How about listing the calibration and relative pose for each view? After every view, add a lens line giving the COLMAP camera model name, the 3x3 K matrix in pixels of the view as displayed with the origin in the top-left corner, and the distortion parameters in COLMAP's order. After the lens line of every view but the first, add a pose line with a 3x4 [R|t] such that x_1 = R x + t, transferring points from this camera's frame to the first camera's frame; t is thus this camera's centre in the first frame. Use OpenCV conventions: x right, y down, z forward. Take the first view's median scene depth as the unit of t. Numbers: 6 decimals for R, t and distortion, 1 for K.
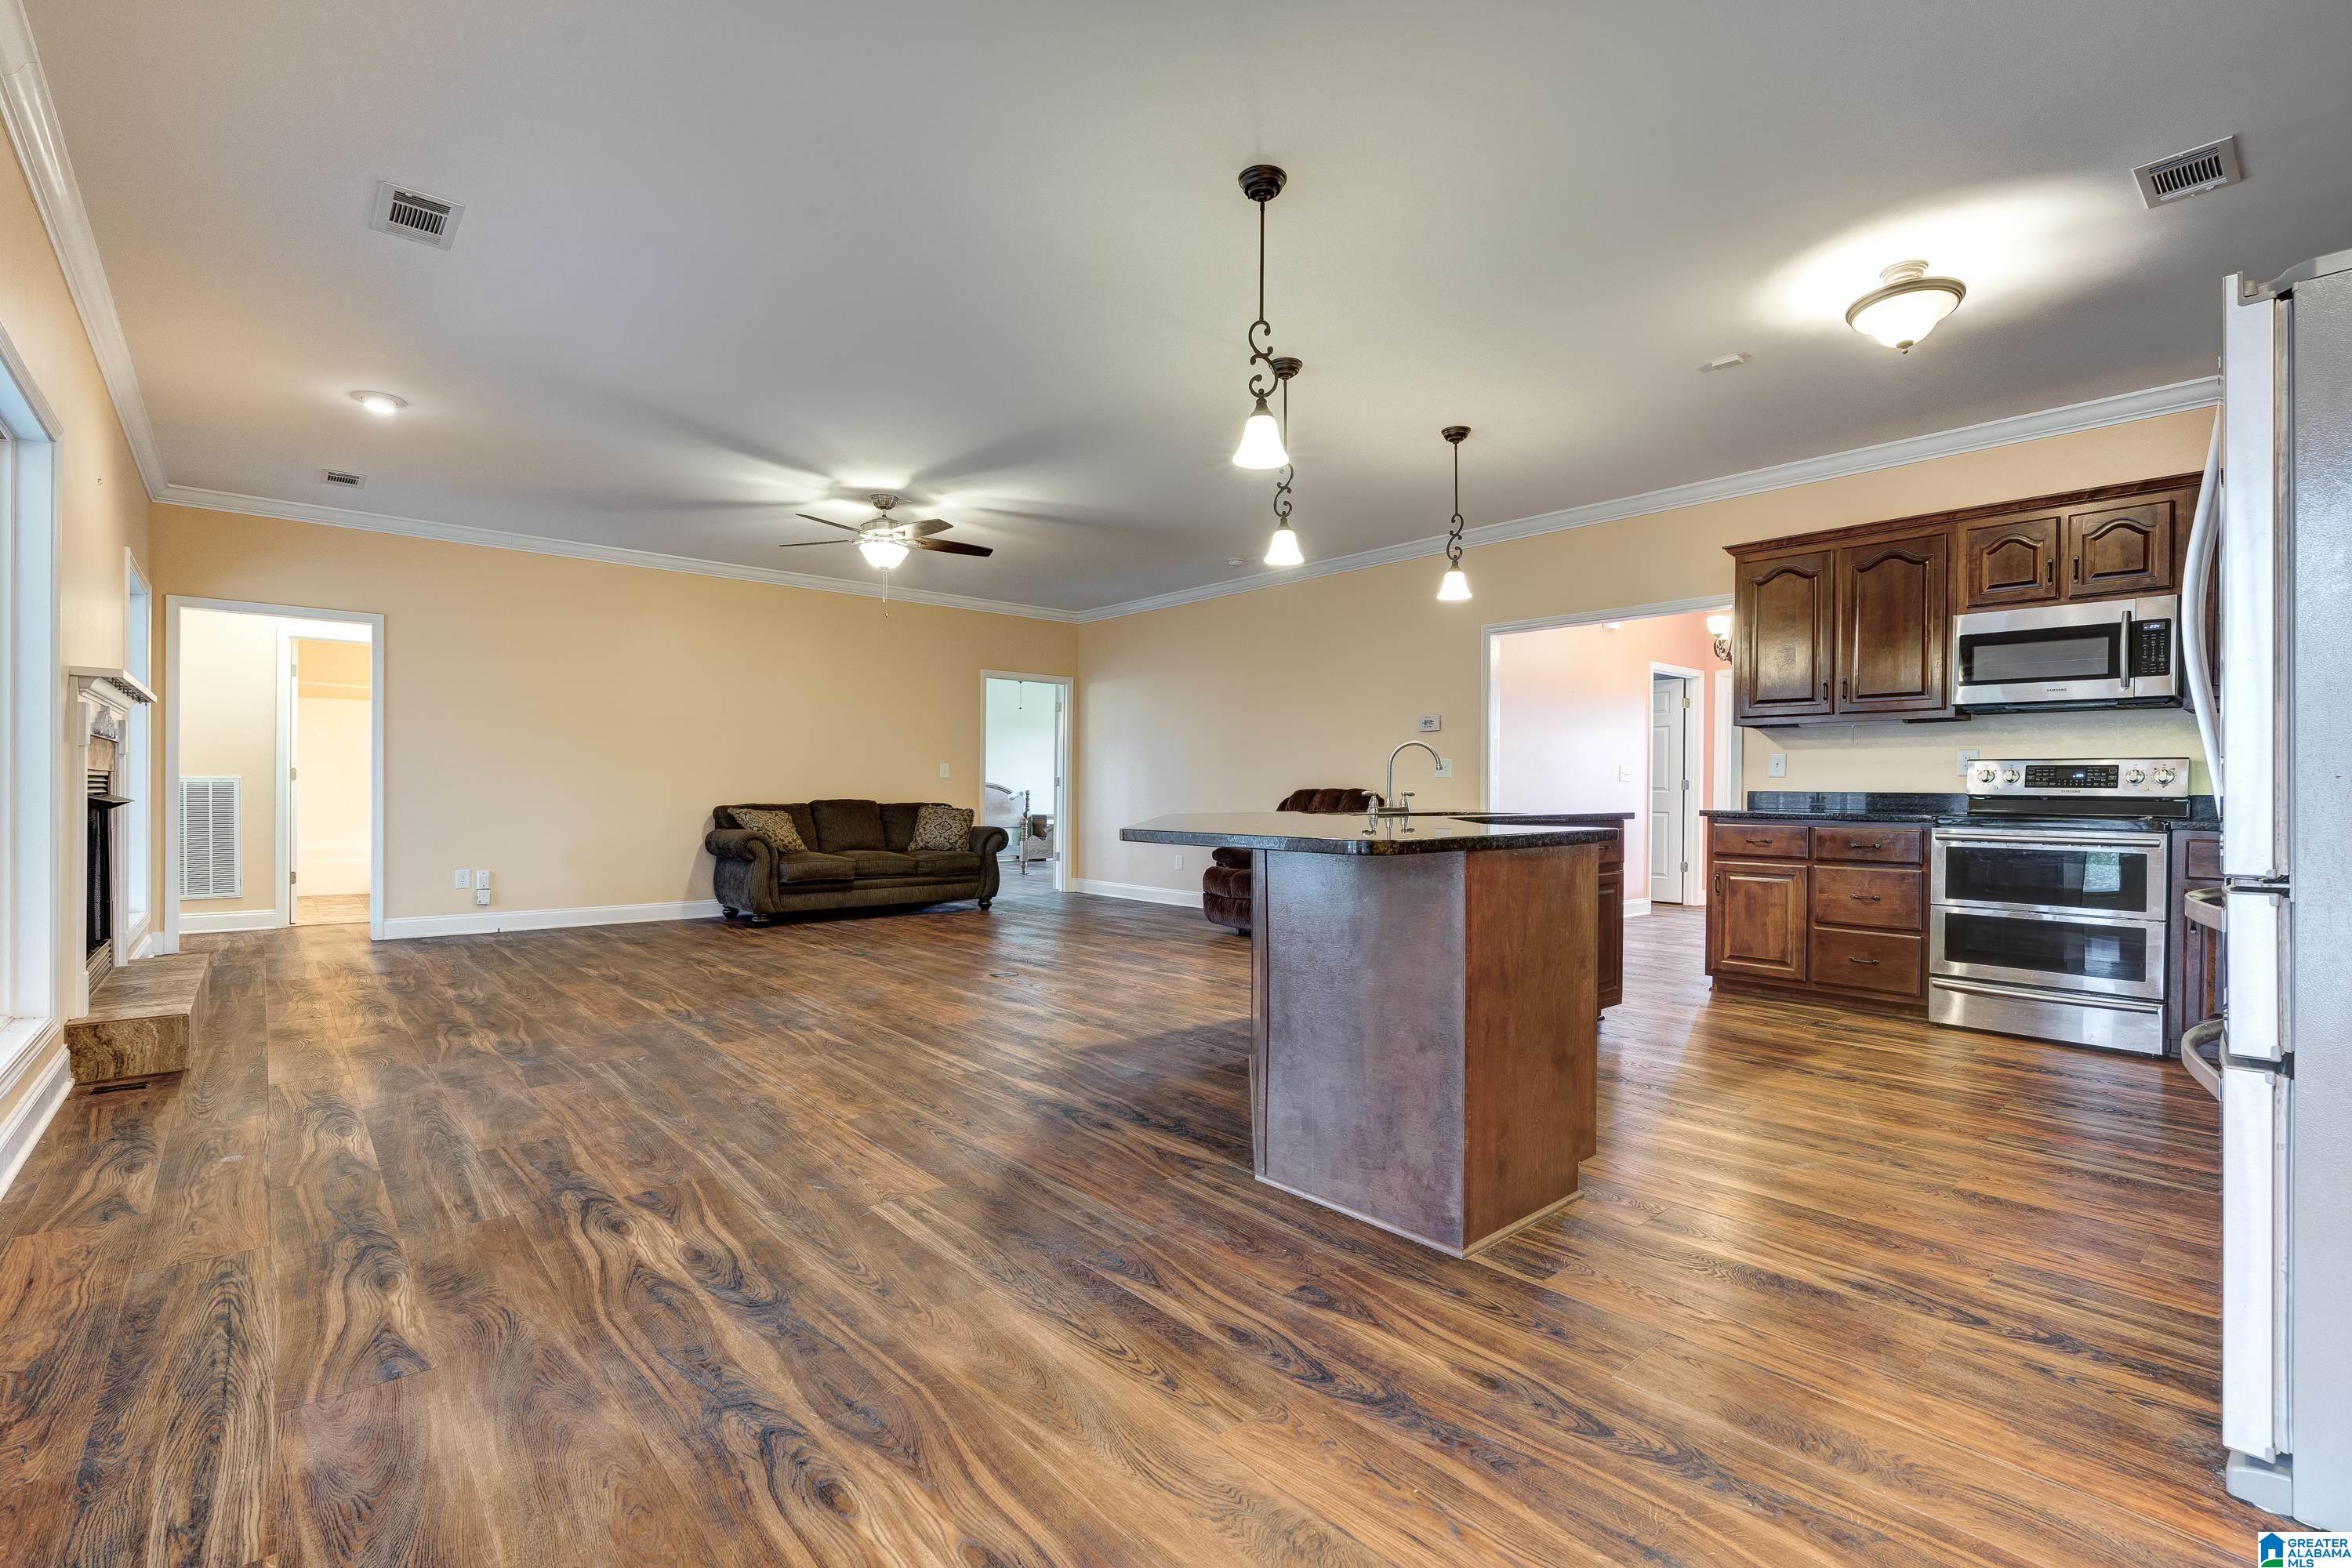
lens RADIAL K [[1065.1, 0, 1176.0], [0, 1065.1, 784.0], [0, 0, 1]] dist [0.002140, 0.000677]
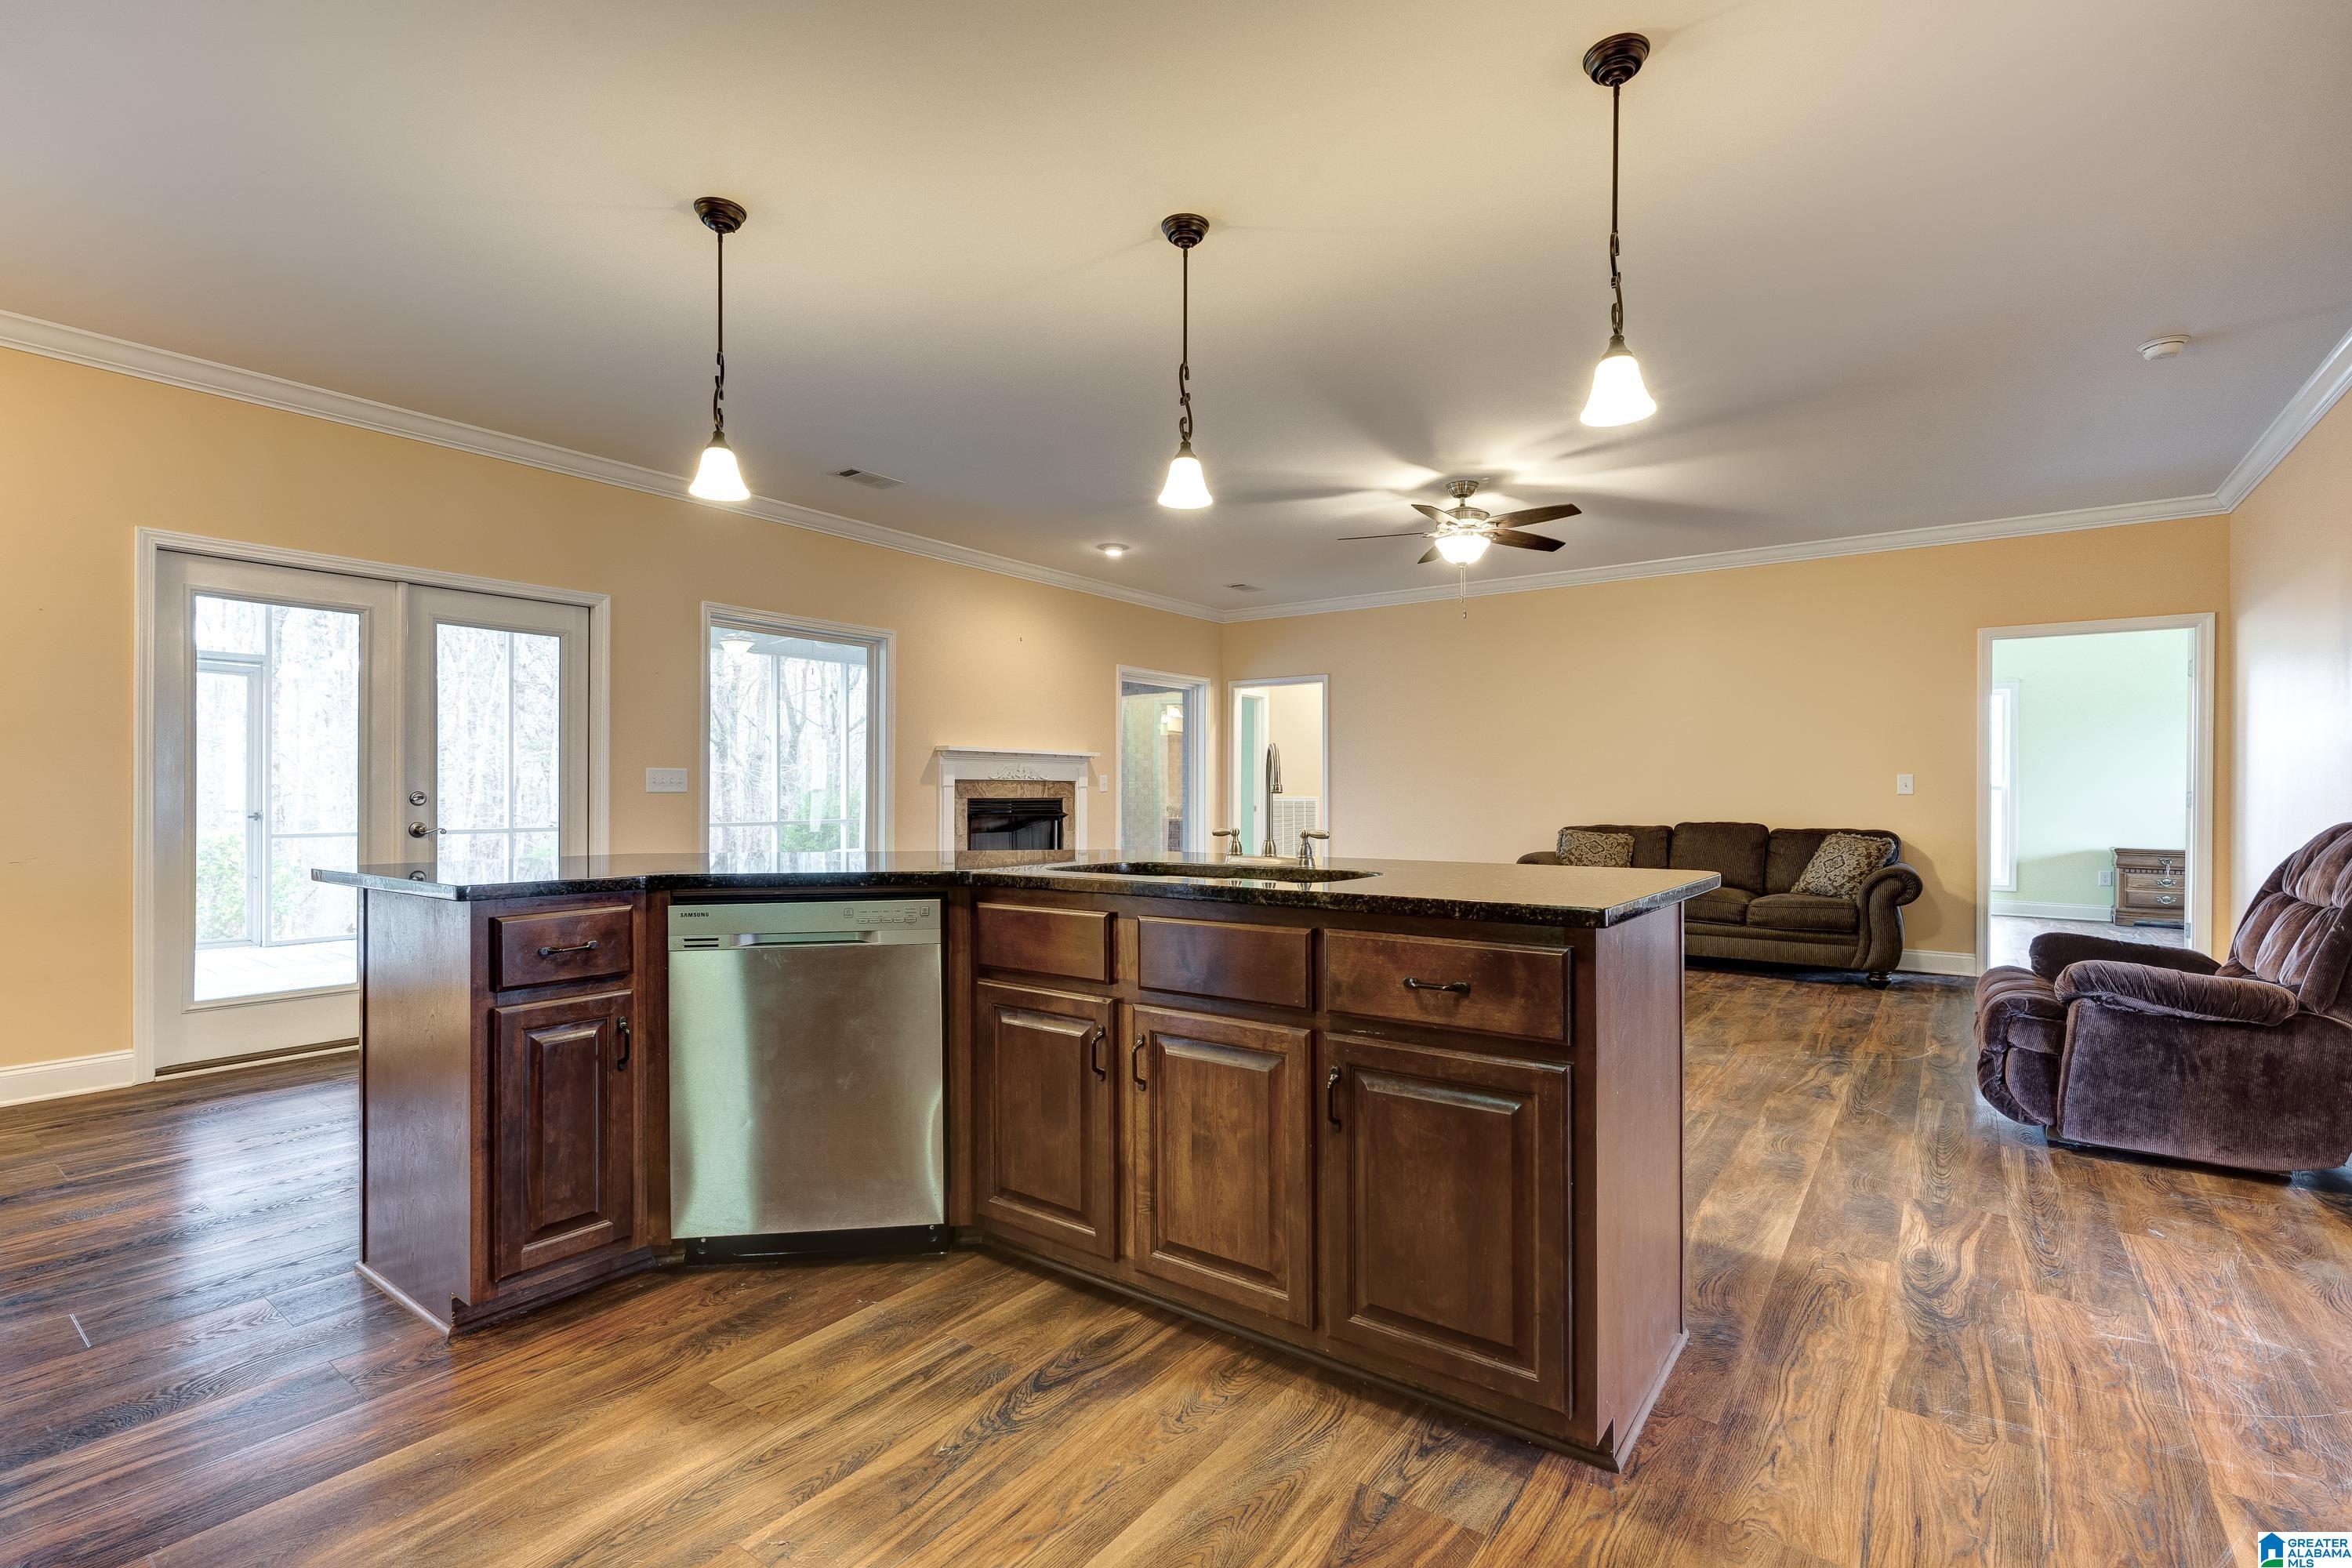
lens RADIAL K [[1065.1, 0, 1176.0], [0, 1065.1, 784.0], [0, 0, 1]] dist [0.002140, 0.000677]
pose [[0.205060, -0.010918, -0.978688, 0.549596], [0.004401, 0.999938, -0.010233, -0.010780], [0.978739, -0.002208, 0.205095, 0.583796]]
